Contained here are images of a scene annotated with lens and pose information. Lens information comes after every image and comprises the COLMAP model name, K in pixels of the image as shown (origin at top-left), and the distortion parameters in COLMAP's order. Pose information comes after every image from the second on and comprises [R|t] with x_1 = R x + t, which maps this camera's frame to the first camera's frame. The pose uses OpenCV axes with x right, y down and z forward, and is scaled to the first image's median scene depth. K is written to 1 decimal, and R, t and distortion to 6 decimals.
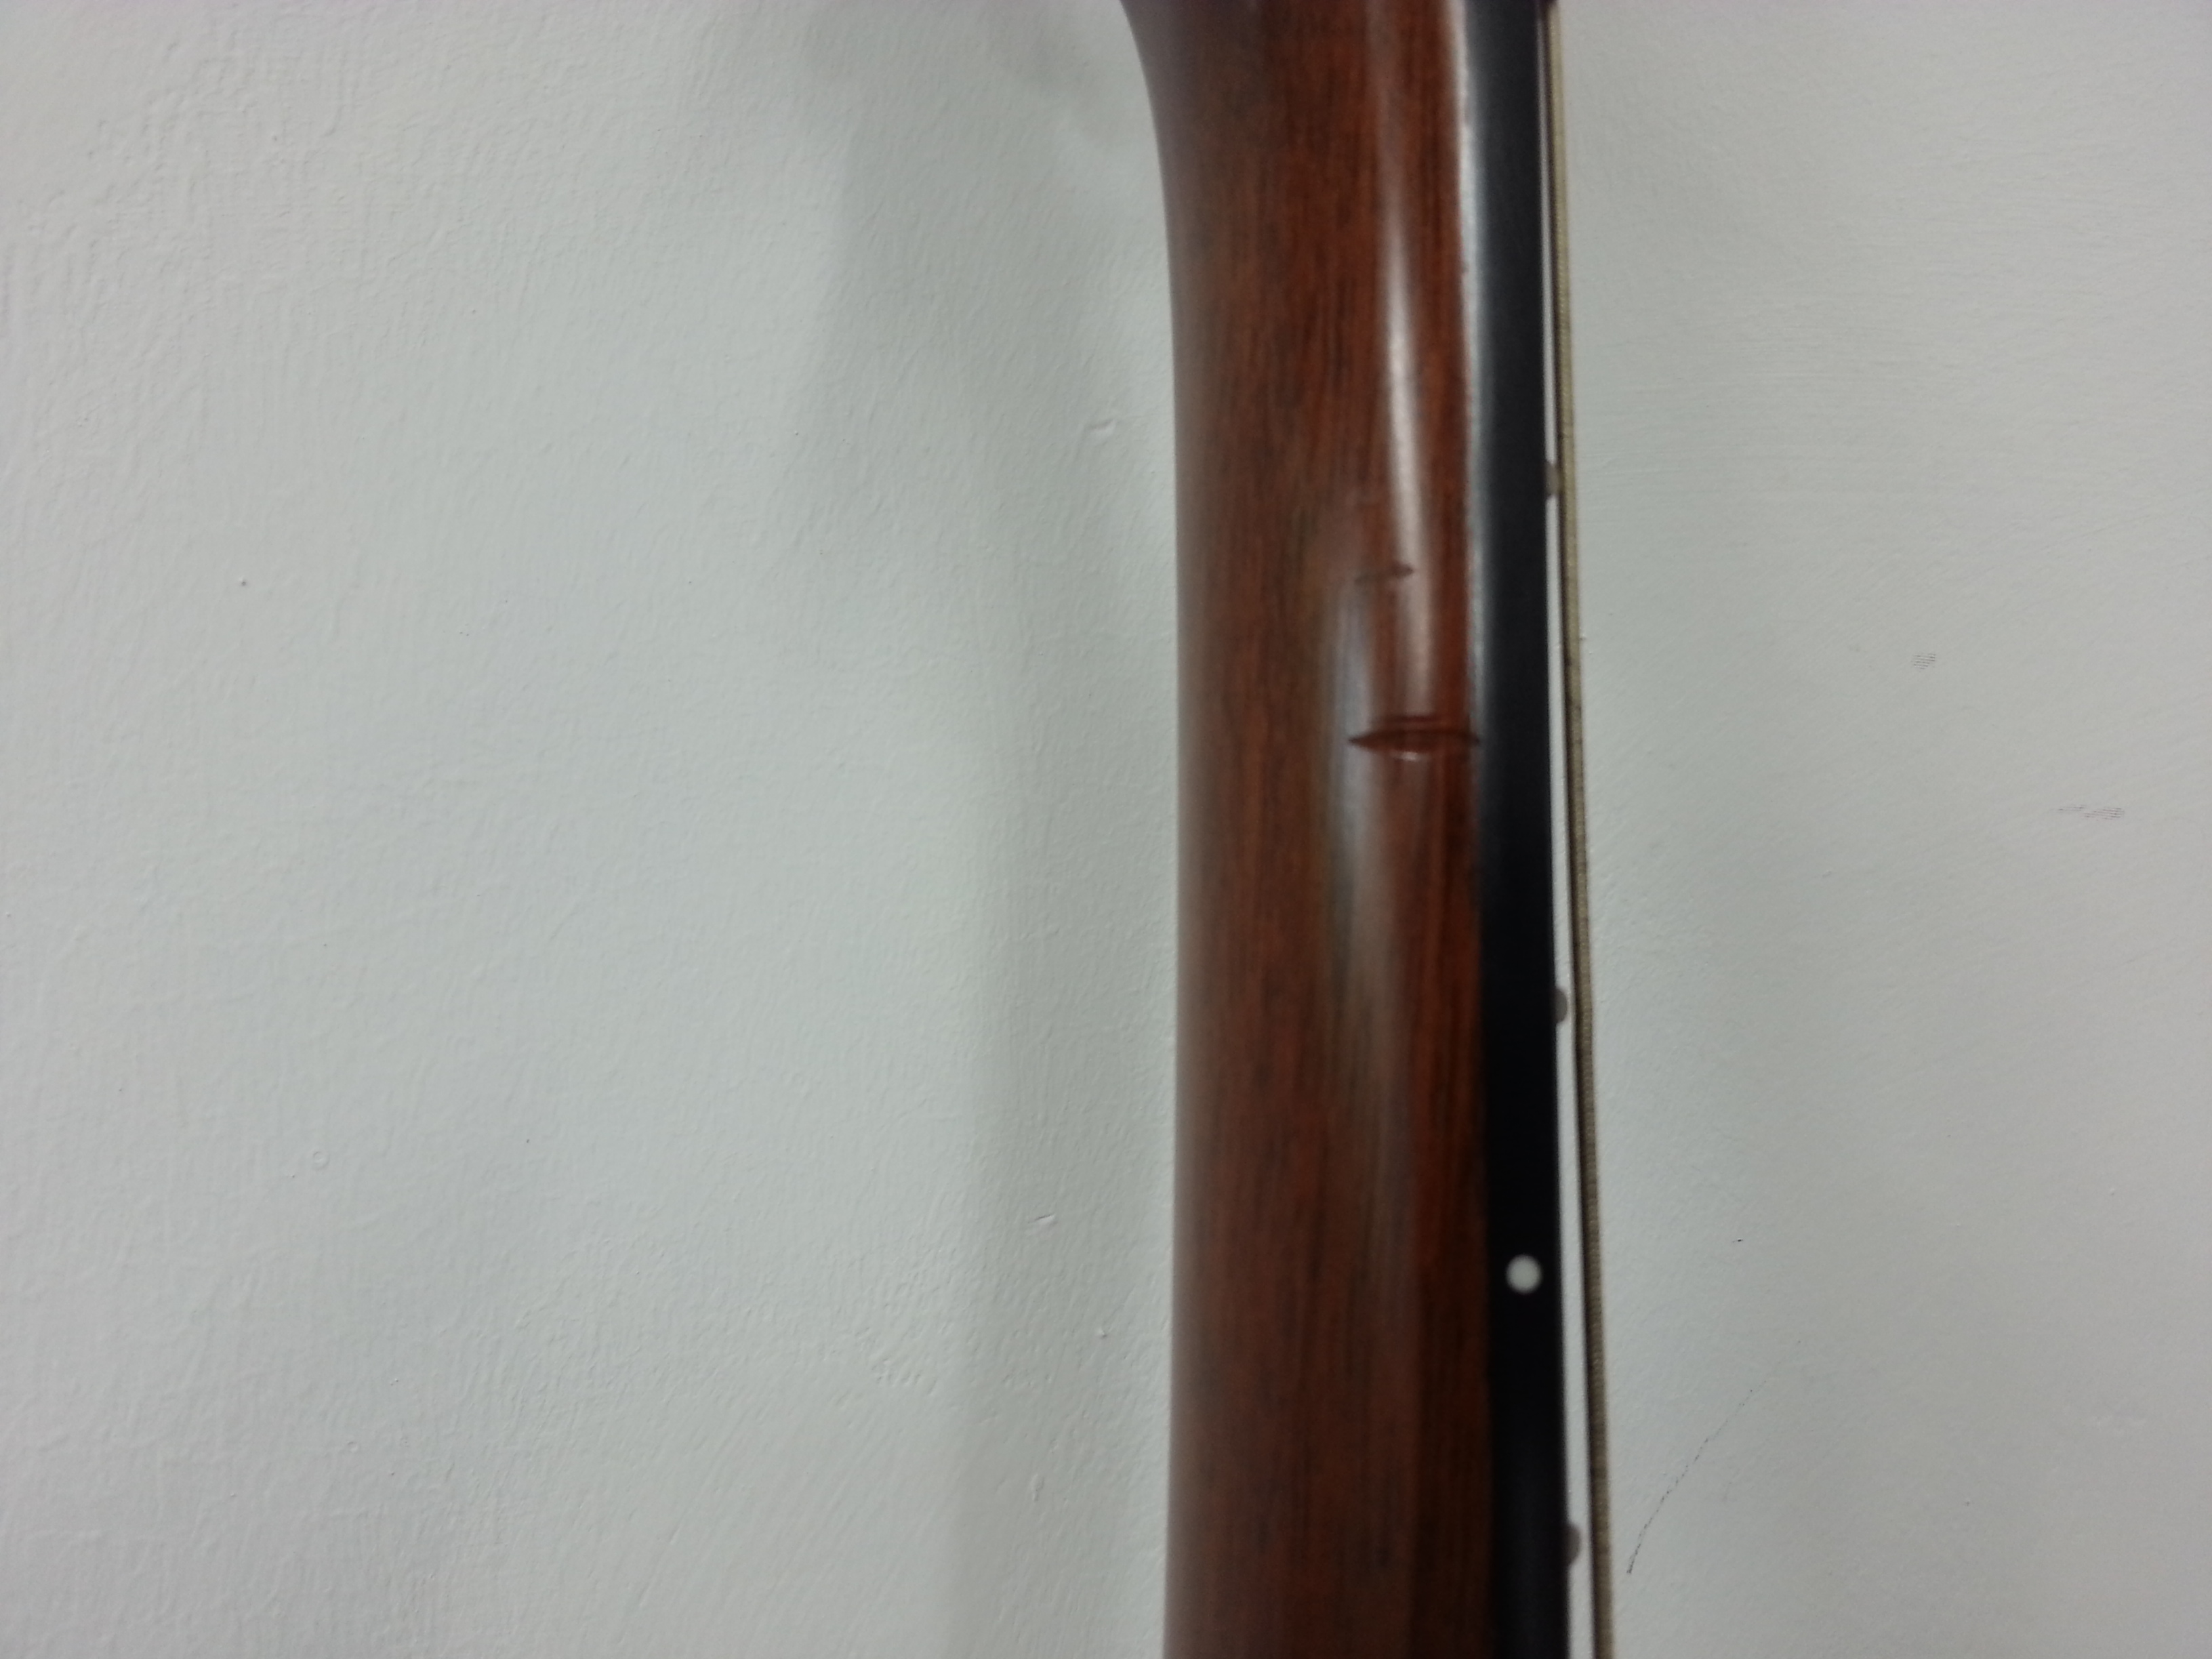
lens RADIAL K [[1839.8, 0, 1106.0], [0, 1839.8, 829.5], [0, 0, 1]] dist [-0.005806, -0.062763]
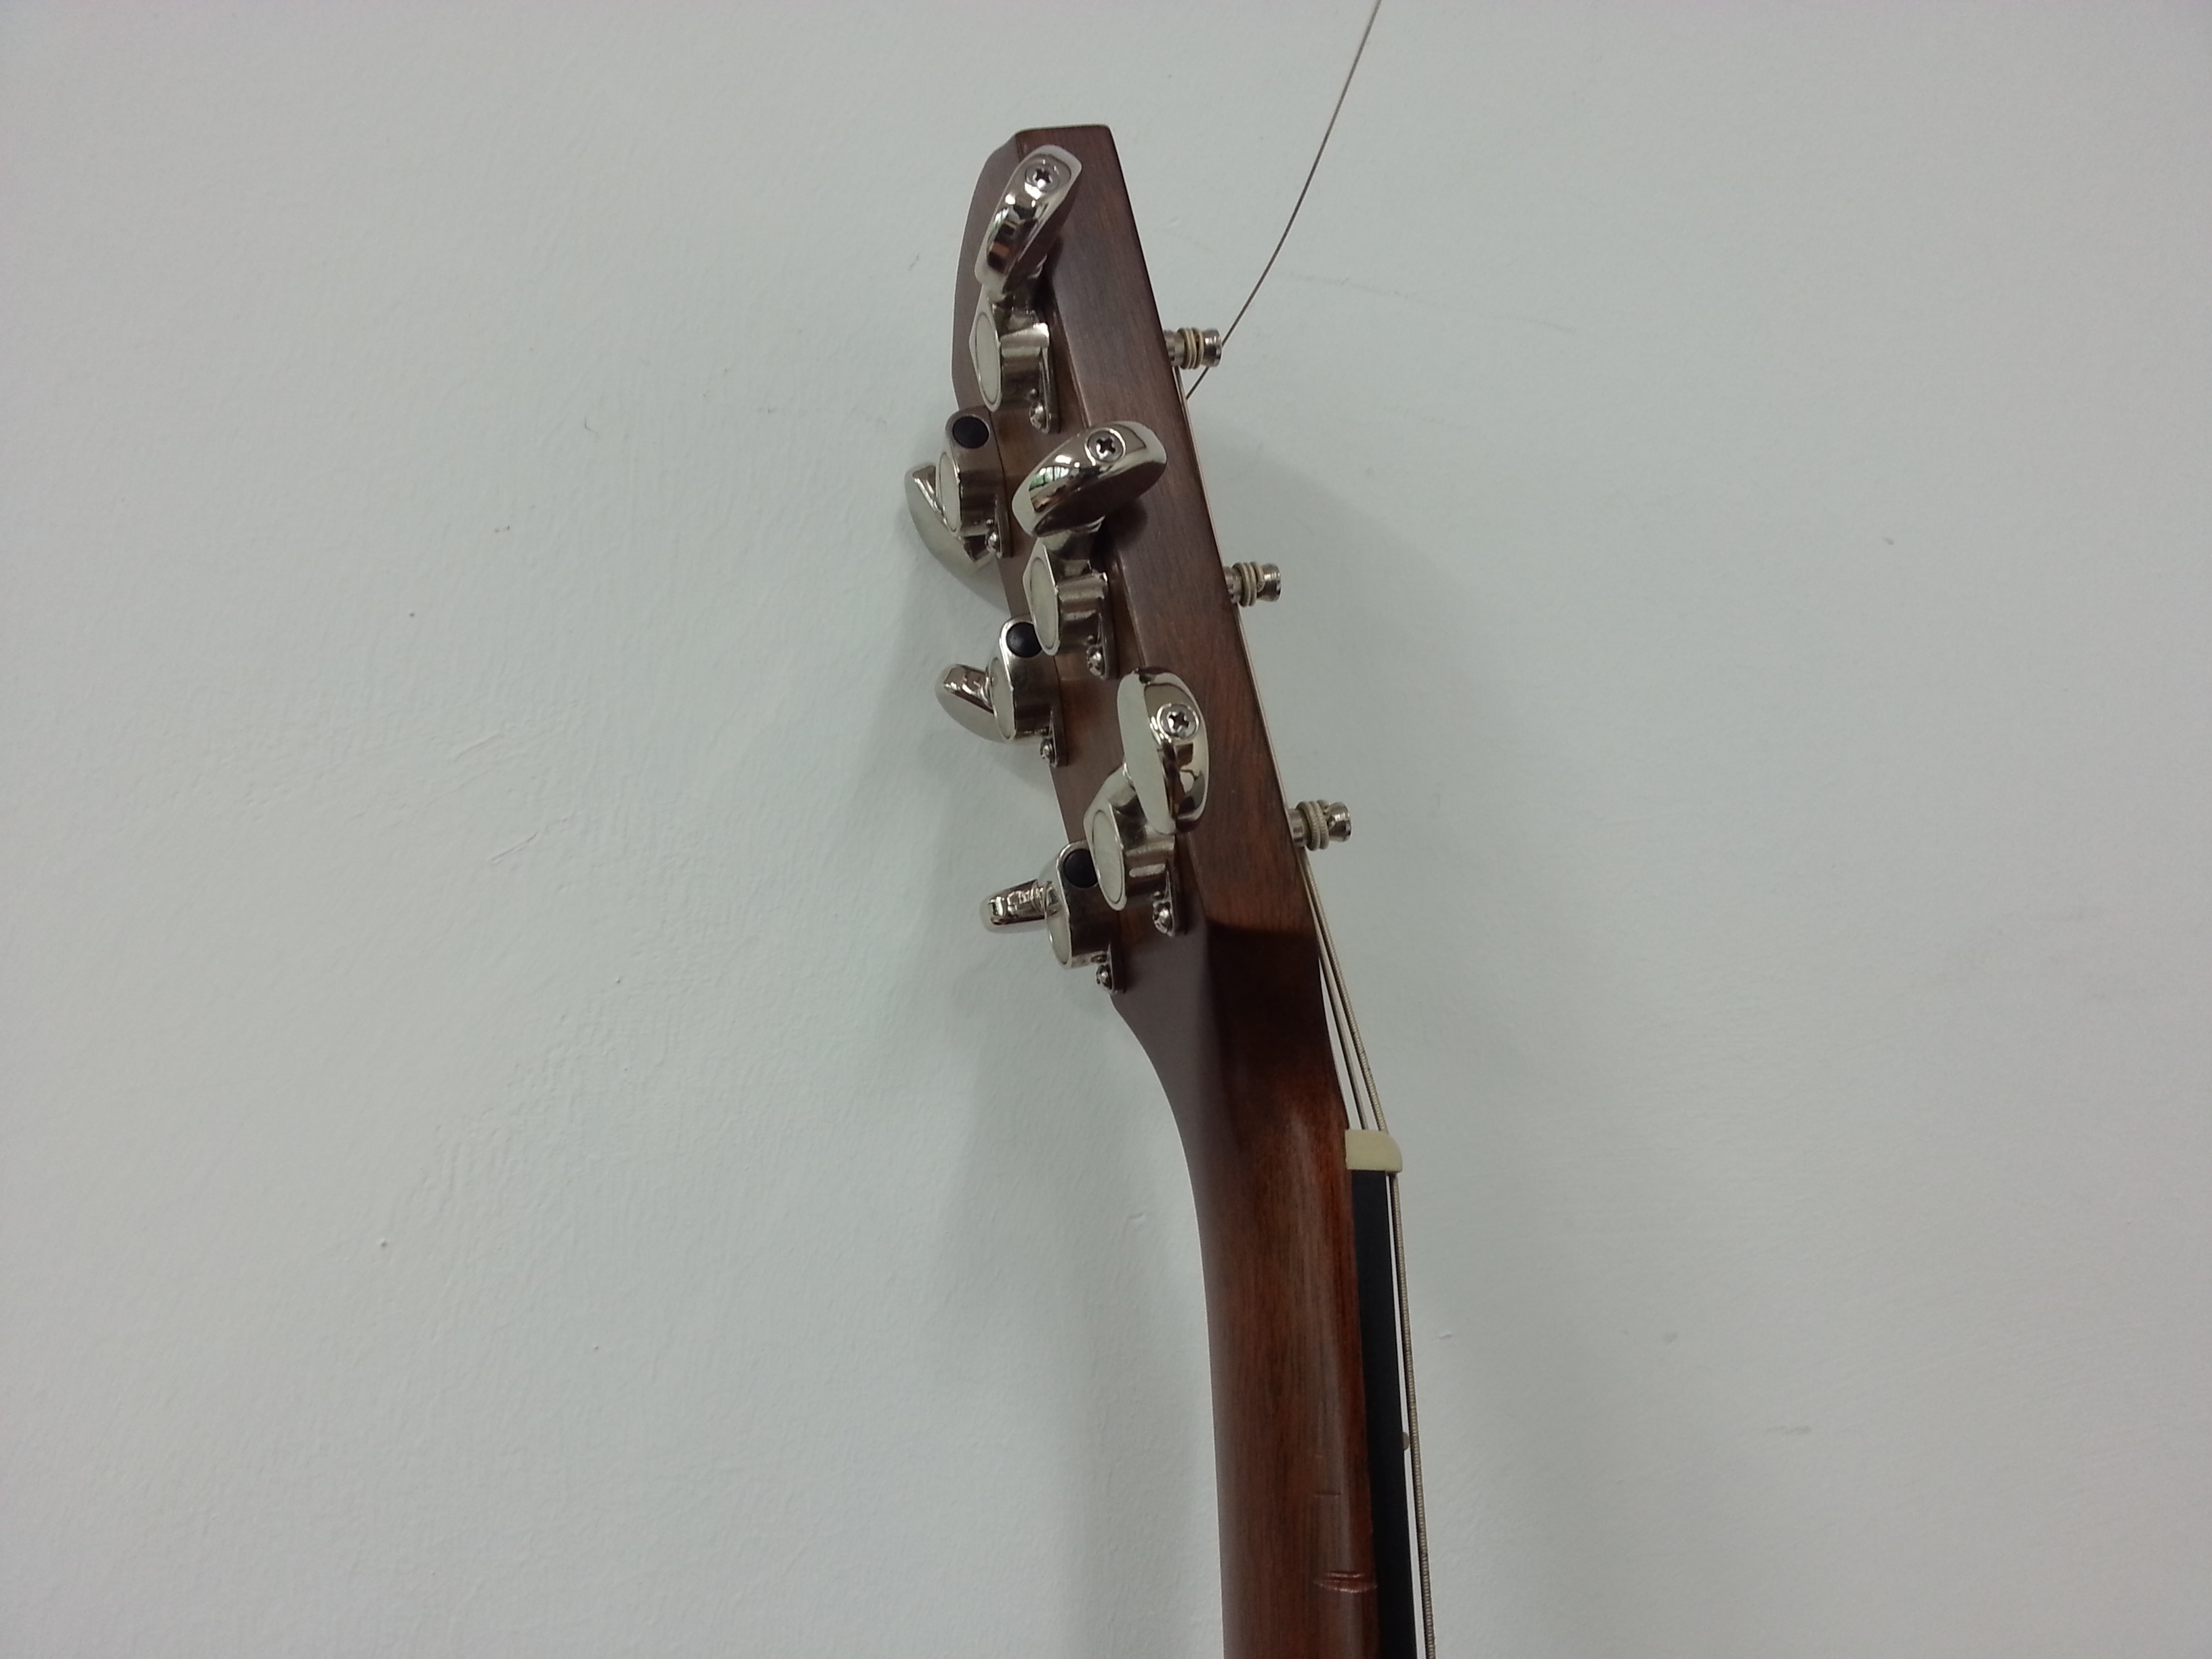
lens RADIAL K [[1792.2, 0, 1106.0], [0, 1792.2, 829.5], [0, 0, 1]] dist [0.030892, -0.140231]
pose [[0.998921, -0.022867, 0.040418, -0.089600], [0.029507, 0.984617, -0.172217, -0.299719], [-0.035858, 0.173224, 0.984230, -0.612598]]
